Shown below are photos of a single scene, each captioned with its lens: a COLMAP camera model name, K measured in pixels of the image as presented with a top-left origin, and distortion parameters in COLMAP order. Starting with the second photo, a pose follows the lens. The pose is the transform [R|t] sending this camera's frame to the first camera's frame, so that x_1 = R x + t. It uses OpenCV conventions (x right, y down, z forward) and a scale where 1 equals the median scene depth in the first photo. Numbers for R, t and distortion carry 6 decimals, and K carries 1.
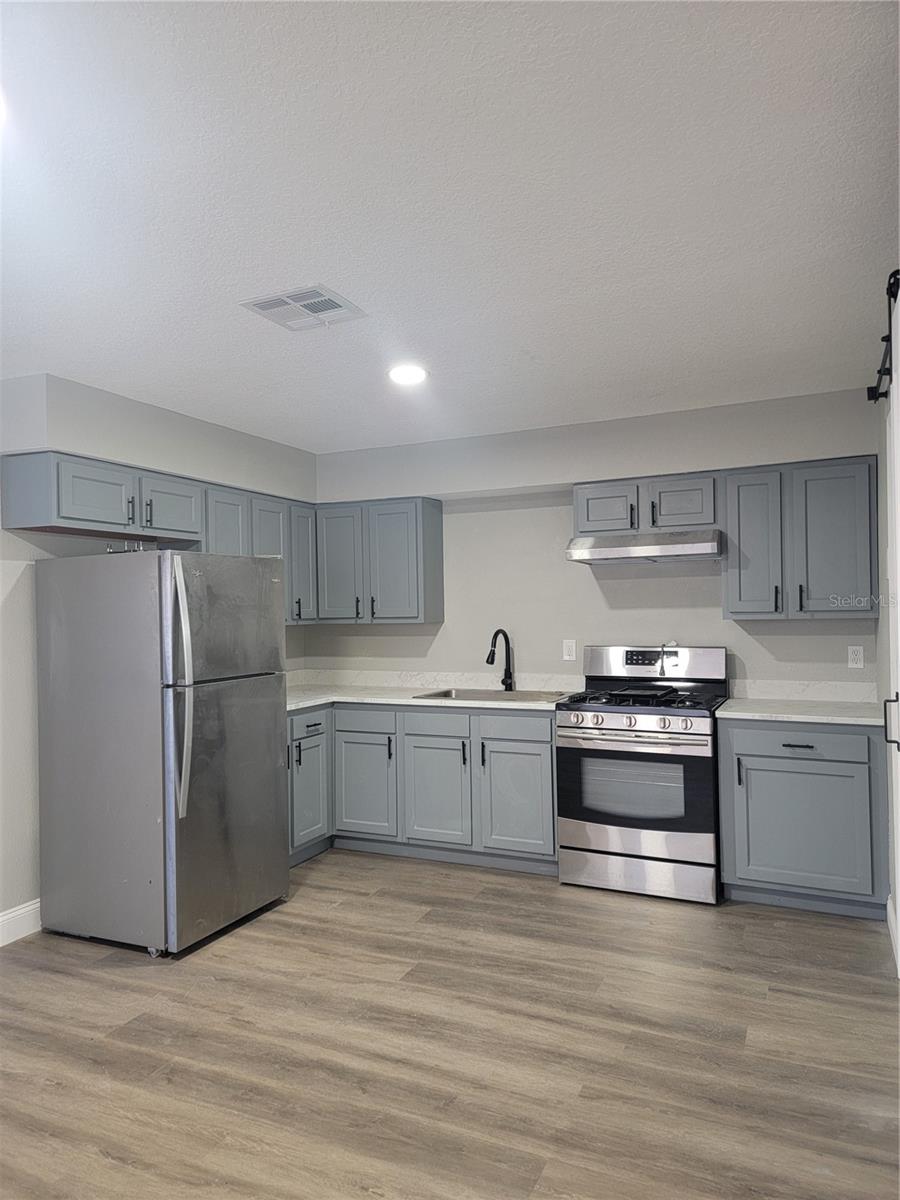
lens RADIAL K [[830.8, 0, 446.9], [0, 830.8, 595.0], [0, 0, 1]] dist [0.083199, -0.062100]
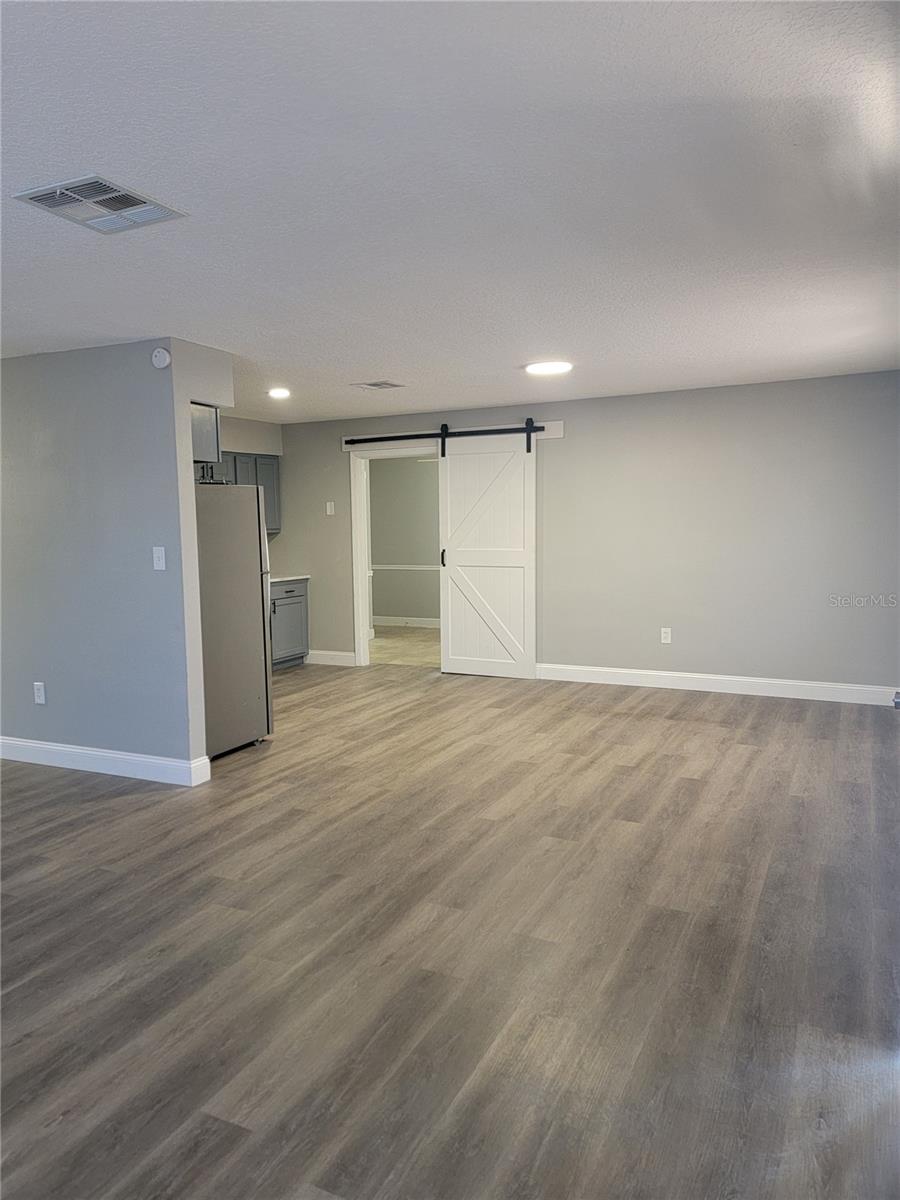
lens RADIAL K [[830.8, 0, 450.3], [0, 830.8, 600.7], [0, 0, 1]] dist [0.083199, -0.062100]
pose [[0.016060, -0.080319, 0.996640, -1.651549], [0.002542, 0.996768, 0.080288, 0.033263], [-0.999868, 0.001244, 0.016212, 0.546628]]
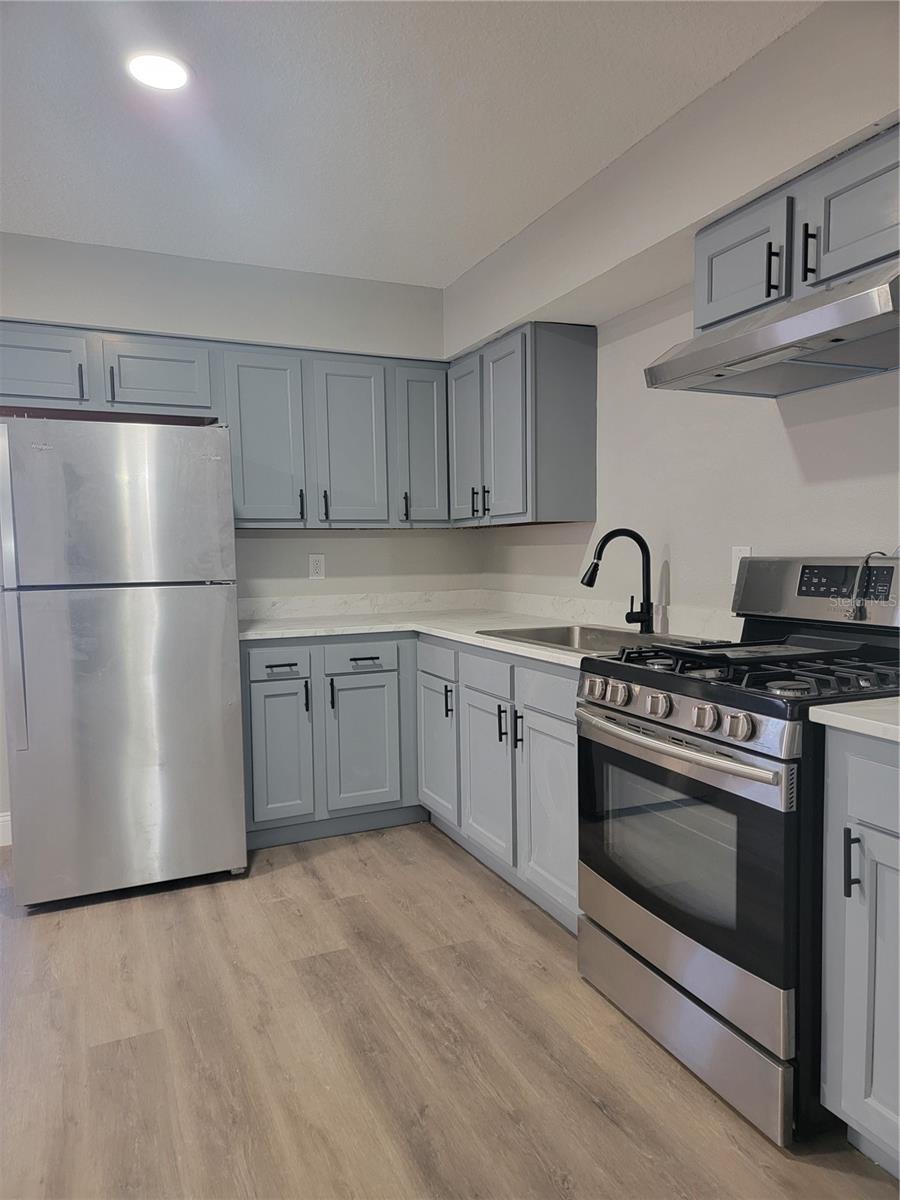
lens RADIAL K [[830.8, 0, 460.1], [0, 830.8, 620.0], [0, 0, 1]] dist [0.083199, -0.062100]
pose [[0.748066, 0.058975, -0.660999, 0.461217], [0.016013, 0.994149, 0.106821, 0.049814], [0.663431, -0.090494, 0.742745, 0.587093]]
